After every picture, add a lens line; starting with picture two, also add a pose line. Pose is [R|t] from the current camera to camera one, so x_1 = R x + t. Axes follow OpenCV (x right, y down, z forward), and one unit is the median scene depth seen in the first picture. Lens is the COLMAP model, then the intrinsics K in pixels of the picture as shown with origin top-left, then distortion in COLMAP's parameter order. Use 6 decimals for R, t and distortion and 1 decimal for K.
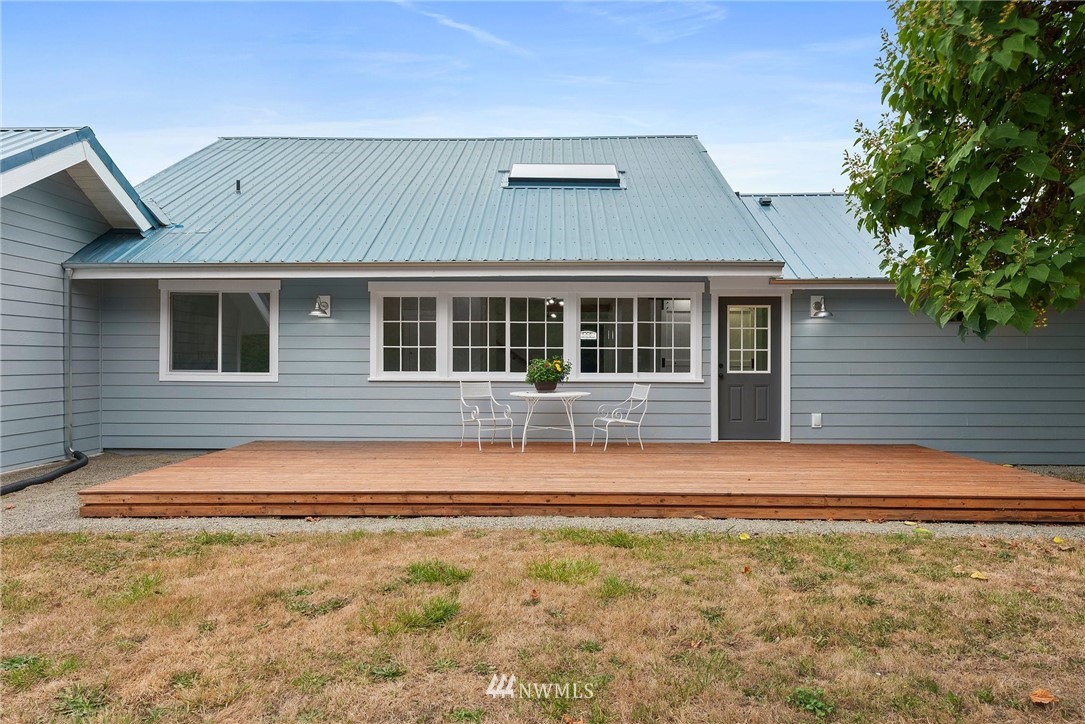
lens RADIAL K [[719.4, 0, 541.8], [0, 719.4, 361.6], [0, 0, 1]] dist [0.003195, 0.001345]
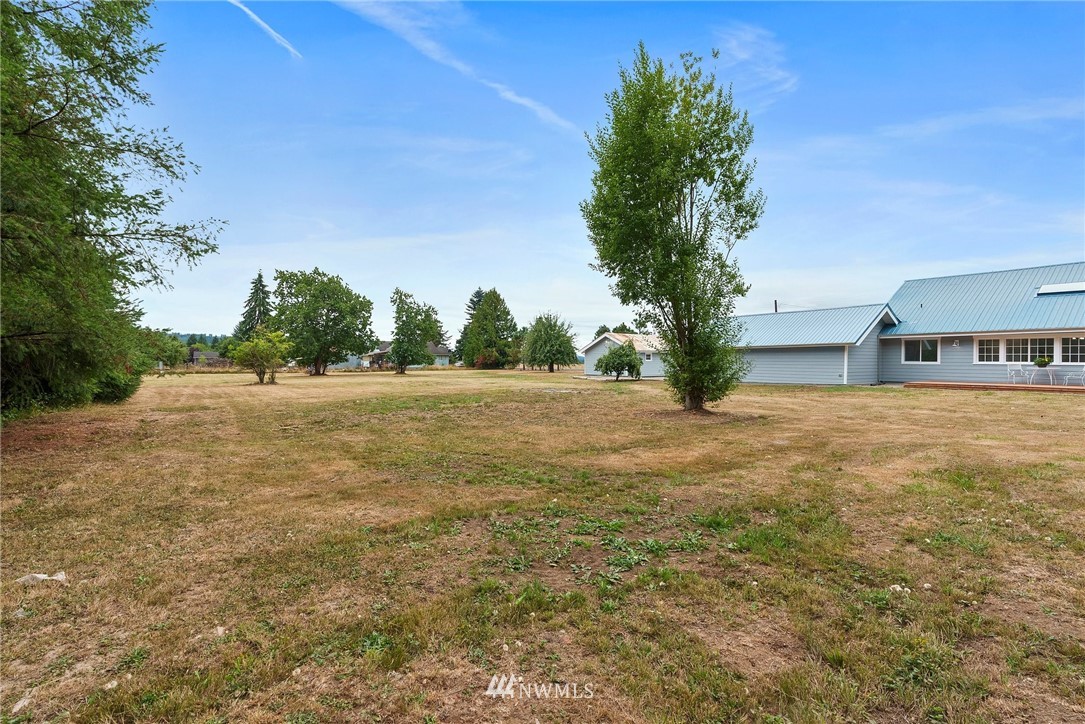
lens RADIAL K [[496.5, 0, 541.7], [0, 496.5, 360.4], [0, 0, 1]] dist [0.001171, 0.000217]
pose [[0.571660, 0.000767, -0.820490, 0.526020], [0.002481, 0.999993, 0.002664, -0.003455], [0.820487, -0.003559, 0.571654, -2.032191]]
